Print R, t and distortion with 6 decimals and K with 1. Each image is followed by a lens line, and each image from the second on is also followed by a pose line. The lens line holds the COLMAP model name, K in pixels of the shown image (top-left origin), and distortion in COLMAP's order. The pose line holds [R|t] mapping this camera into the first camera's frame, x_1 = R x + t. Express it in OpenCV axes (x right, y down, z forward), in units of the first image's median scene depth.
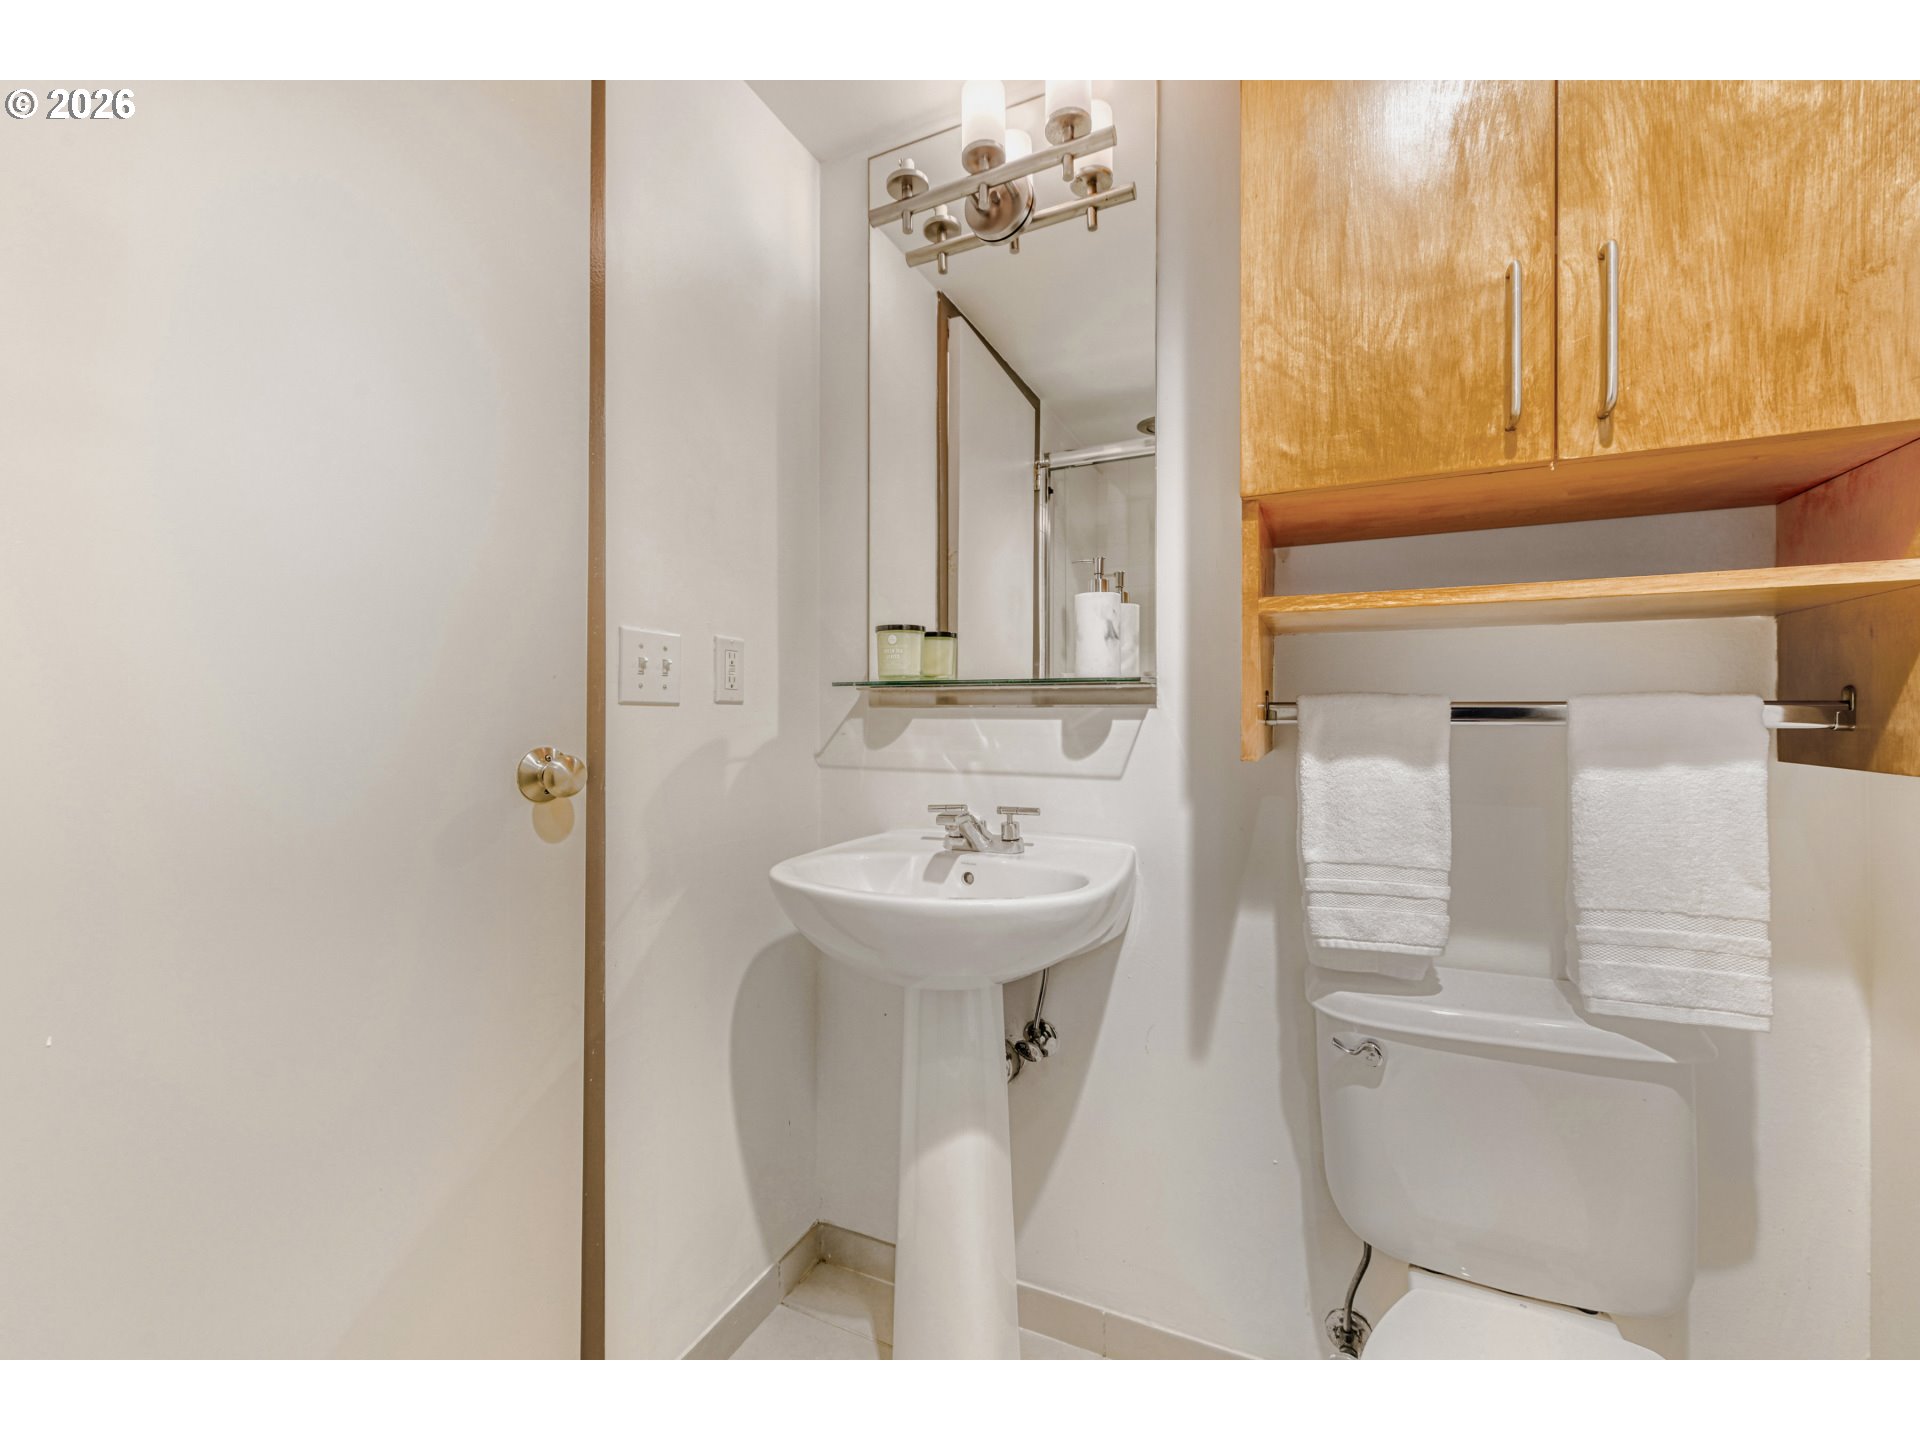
lens RADIAL K [[751.7, 0, 963.9], [0, 751.7, 720.4], [0, 0, 1]] dist [-0.001266, -0.000178]
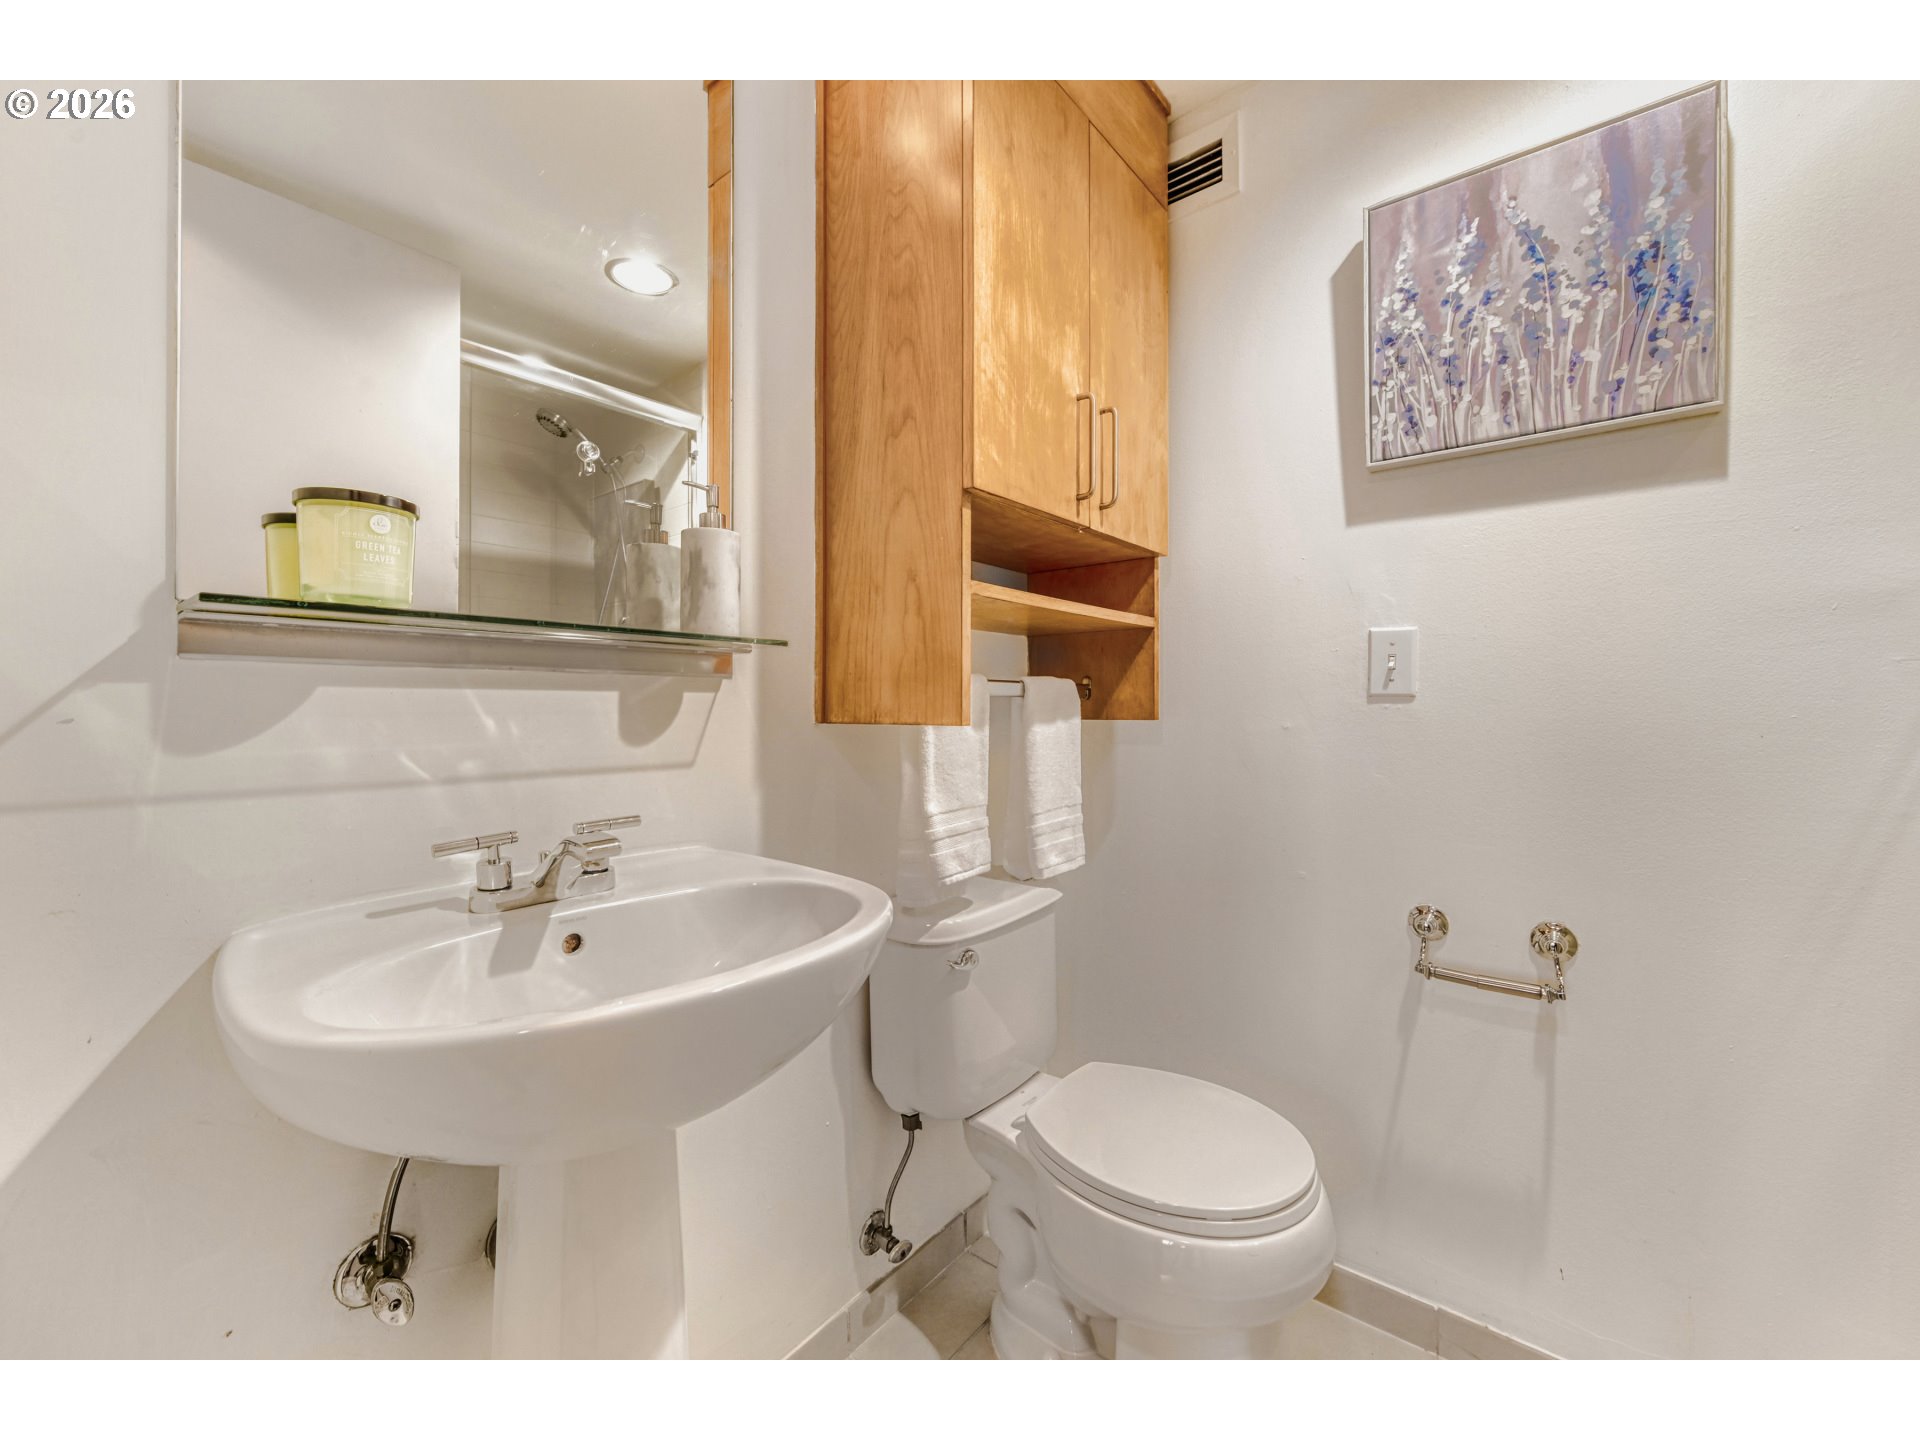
lens RADIAL K [[751.7, 0, 968.7], [0, 751.7, 711.7], [0, 0, 1]] dist [-0.001266, -0.000178]
pose [[0.243123, -0.005958, 0.969977, -0.509894], [0.014518, 0.999891, 0.002503, 0.022669], [-0.969887, 0.013474, 0.243183, 0.531472]]
